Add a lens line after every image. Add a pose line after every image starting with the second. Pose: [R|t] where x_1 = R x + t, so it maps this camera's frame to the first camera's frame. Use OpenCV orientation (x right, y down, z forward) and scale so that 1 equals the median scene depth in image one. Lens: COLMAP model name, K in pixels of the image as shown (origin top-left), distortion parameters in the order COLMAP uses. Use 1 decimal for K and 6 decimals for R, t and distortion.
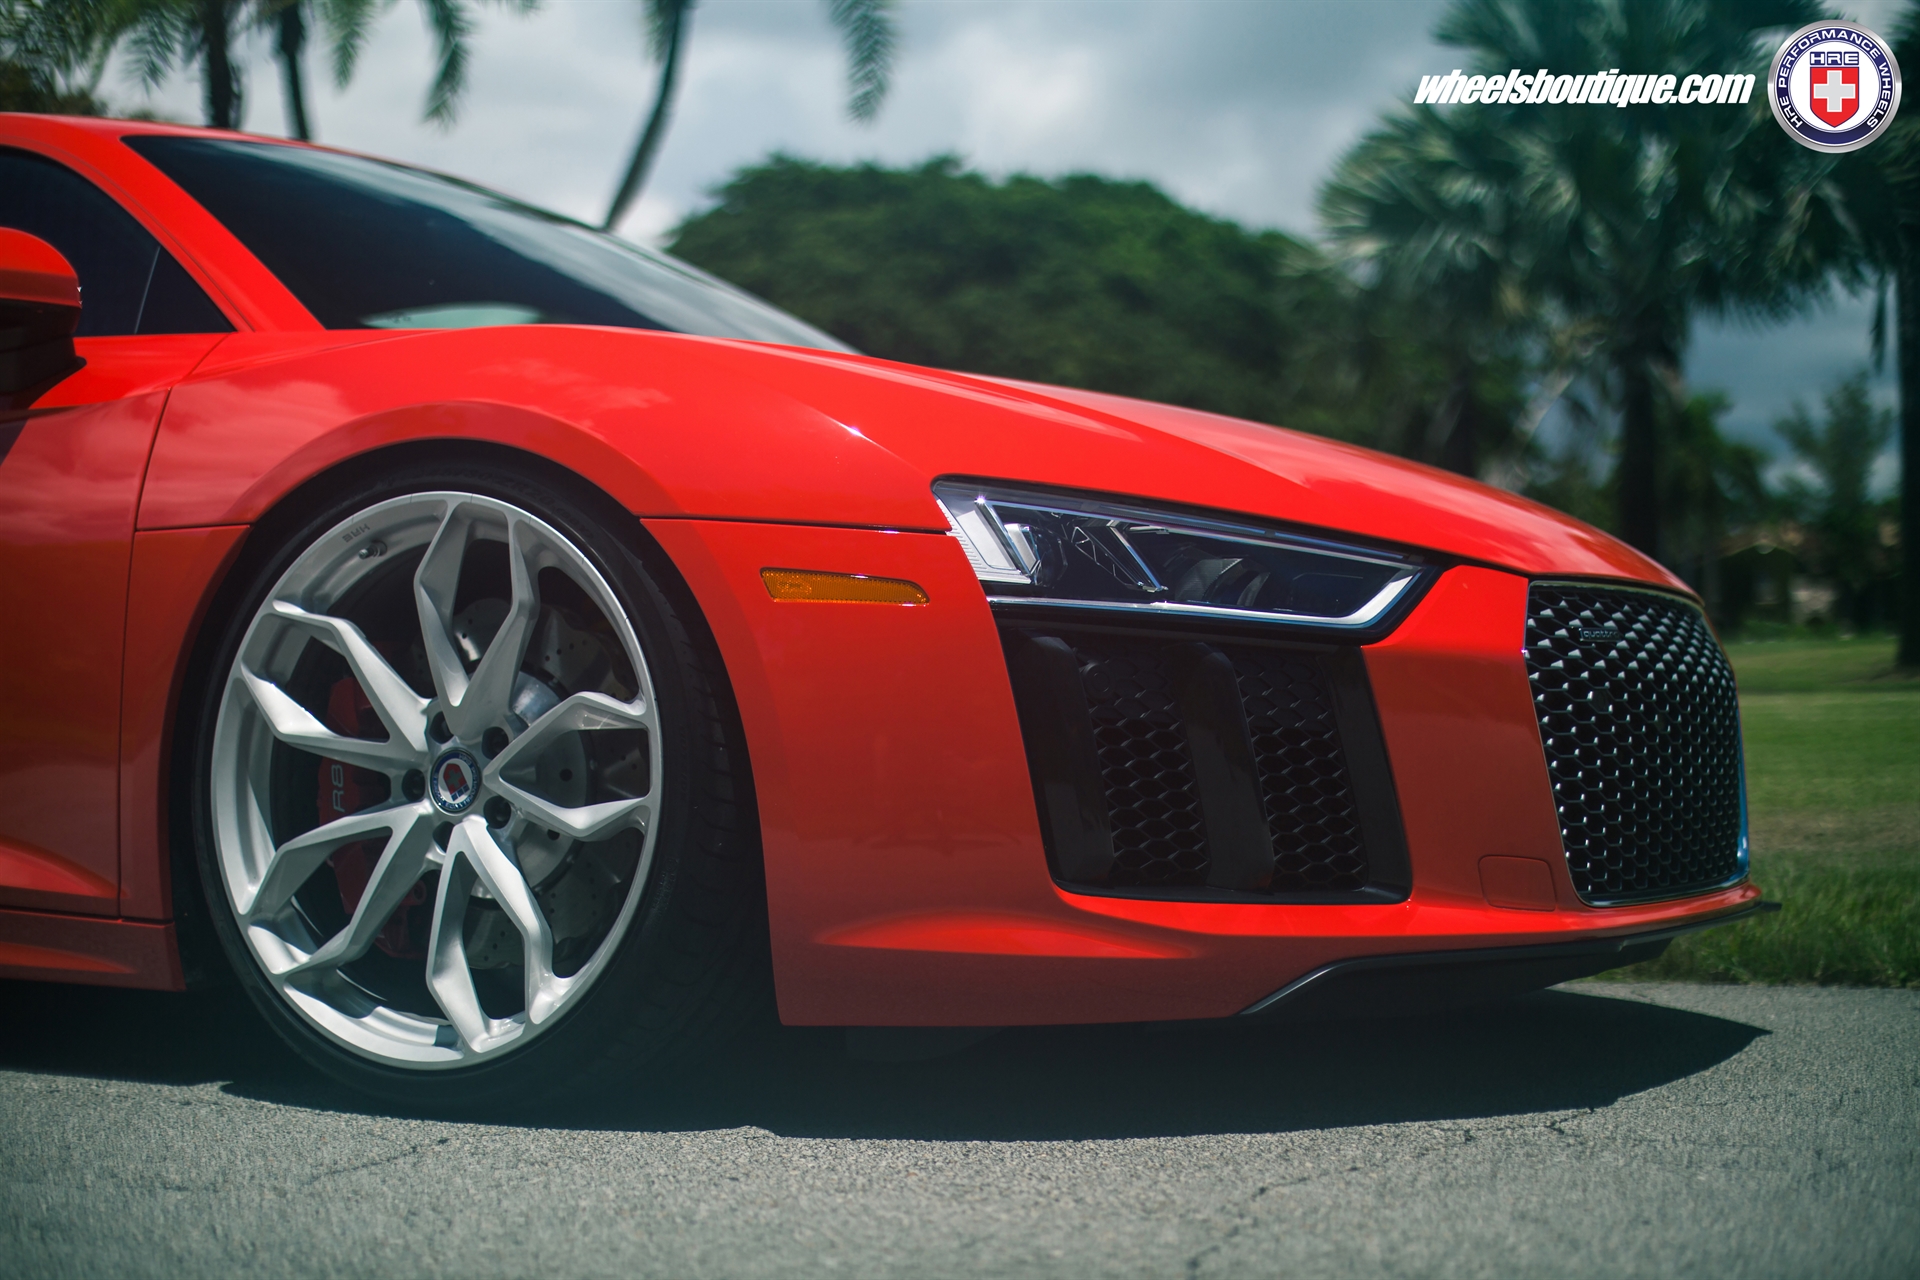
lens RADIAL K [[2797.1, 0, 960.2], [0, 2797.1, 694.7], [0, 0, 1]] dist [-0.113656, 0.028414]
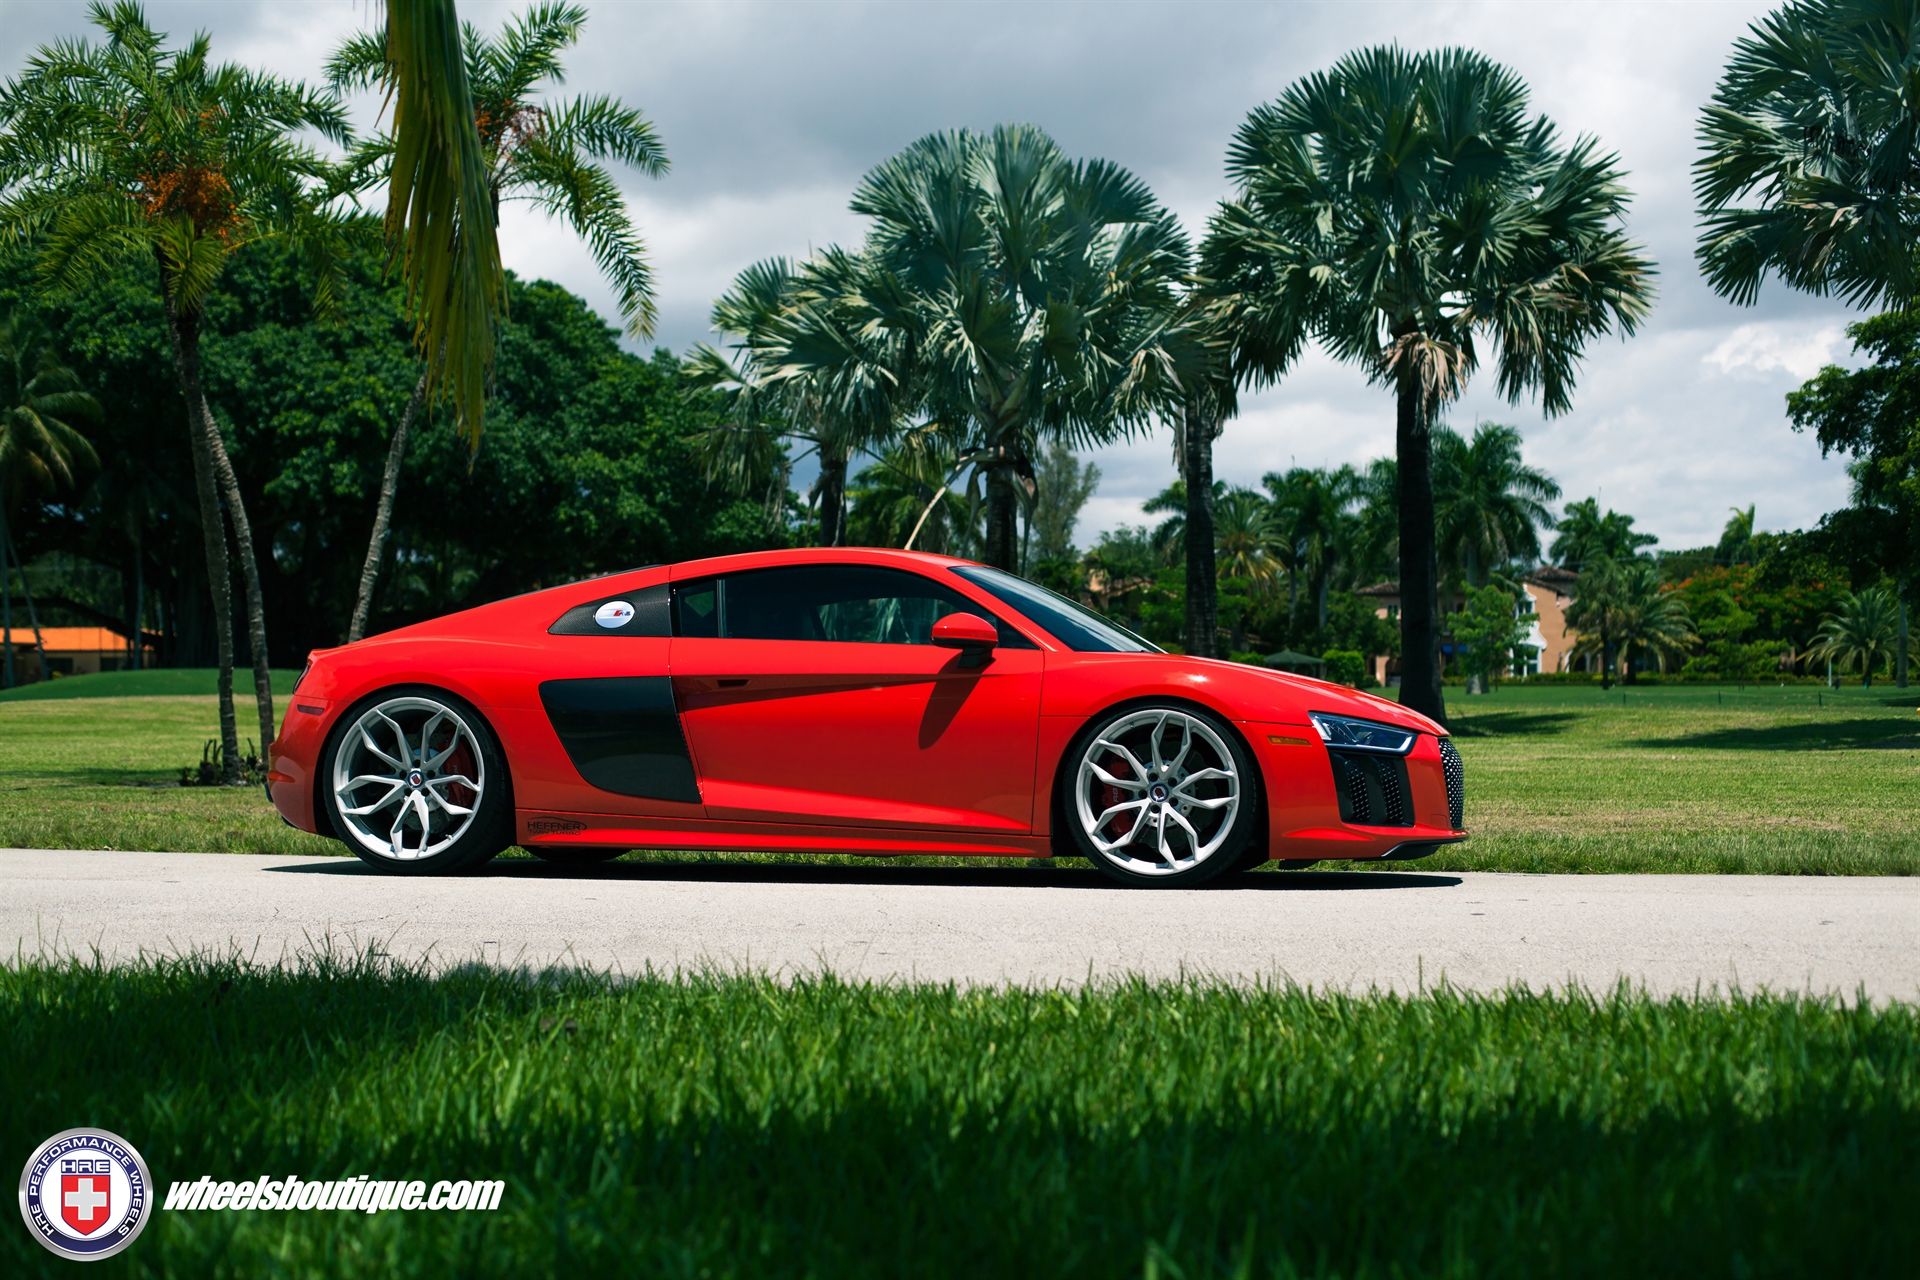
lens RADIAL K [[2797.1, 0, 960.2], [0, 2797.1, 694.7], [0, 0, 1]] dist [-0.113656, 0.028414]
pose [[0.956547, 0.015393, 0.291171, -1.440309], [-0.014724, 0.999882, -0.004489, -0.072007], [-0.291205, 0.000006, 0.956661, -2.265639]]
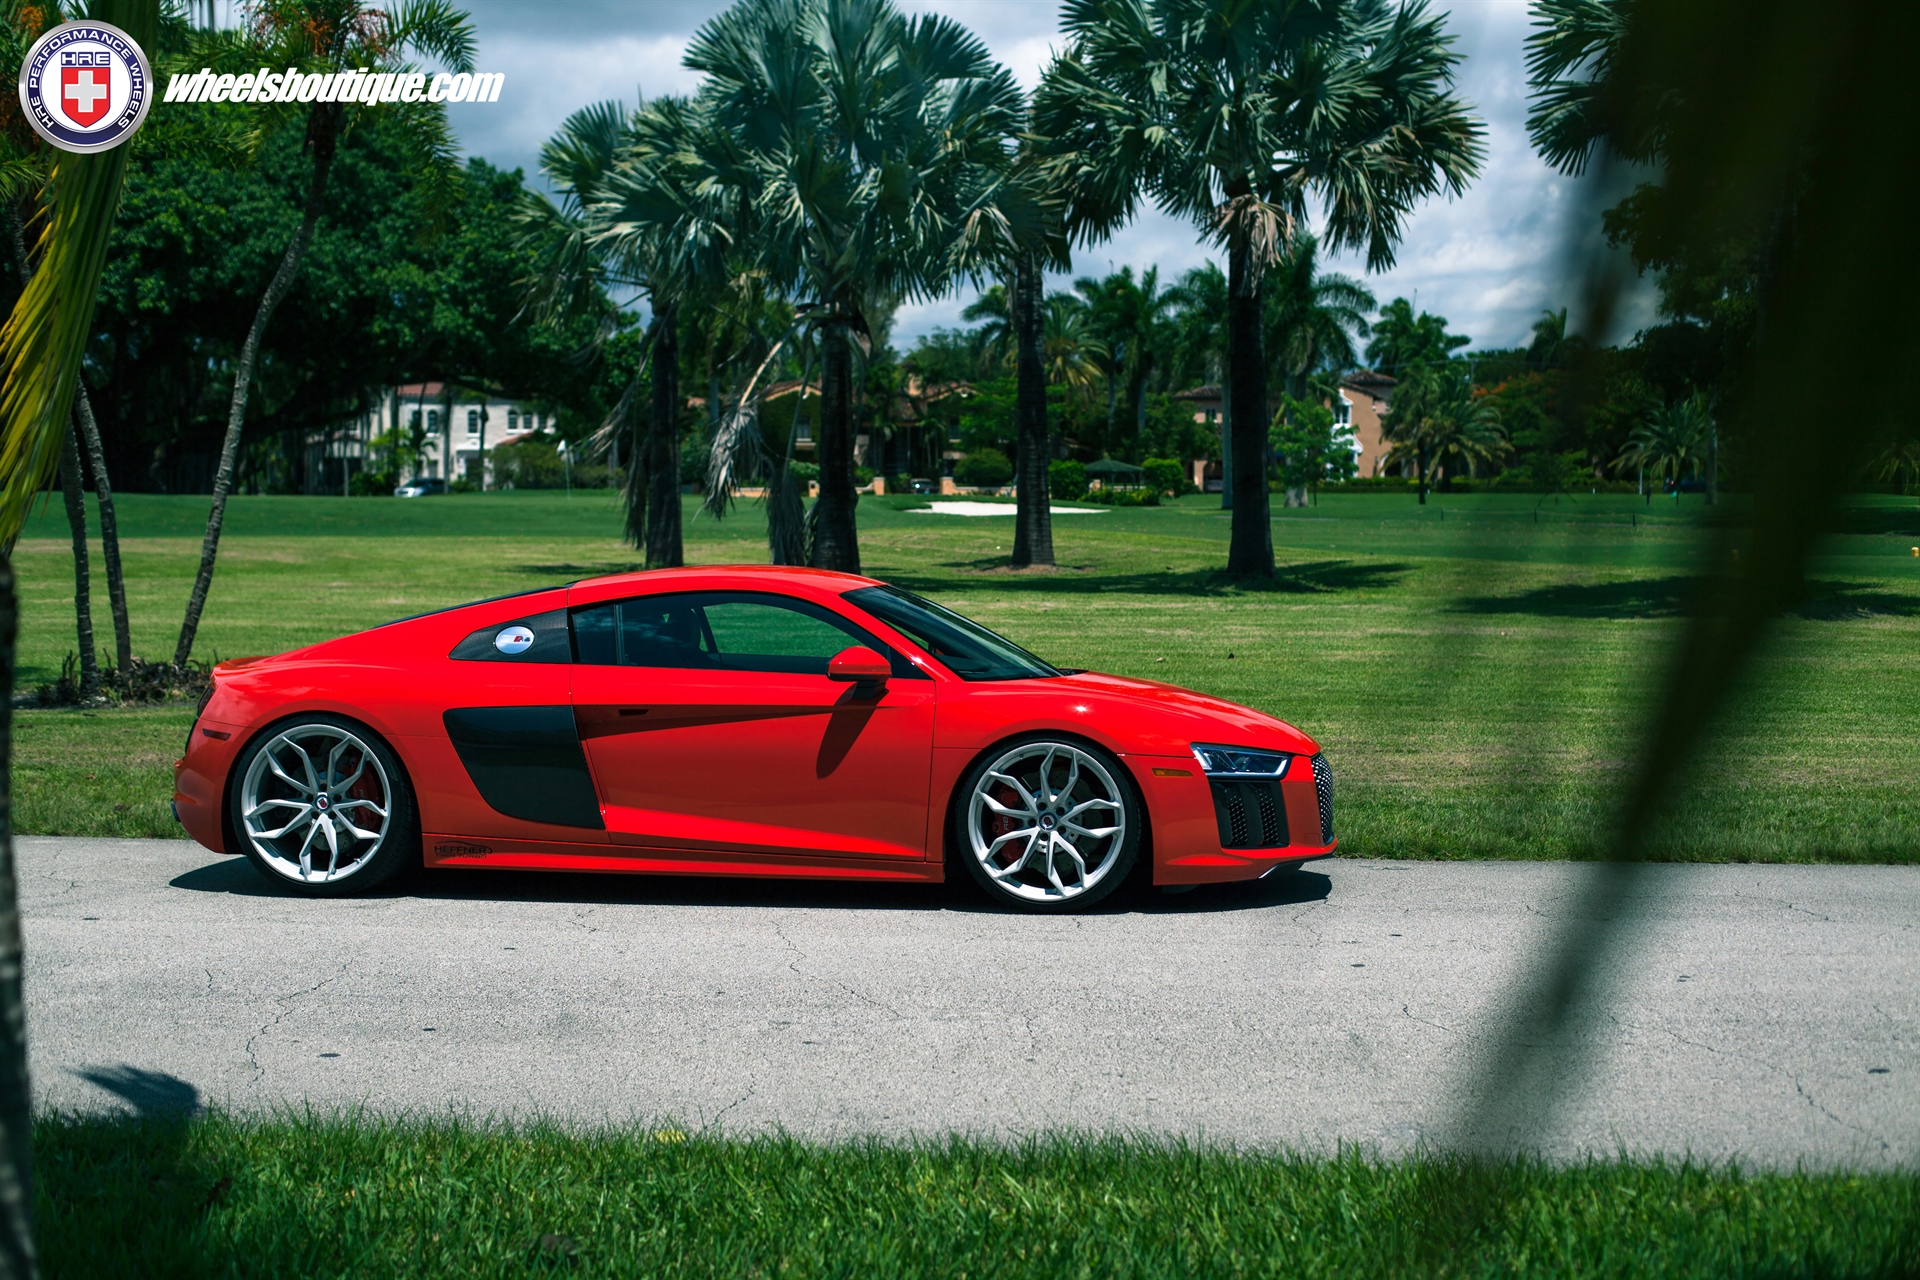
lens RADIAL K [[2797.1, 0, 960.2], [0, 2797.1, 694.7], [0, 0, 1]] dist [-0.113656, 0.028414]
pose [[0.935238, -0.014476, 0.353724, -1.579238], [-0.010945, 0.997504, 0.069761, -0.387424], [-0.353851, -0.069115, 0.932745, -2.348842]]
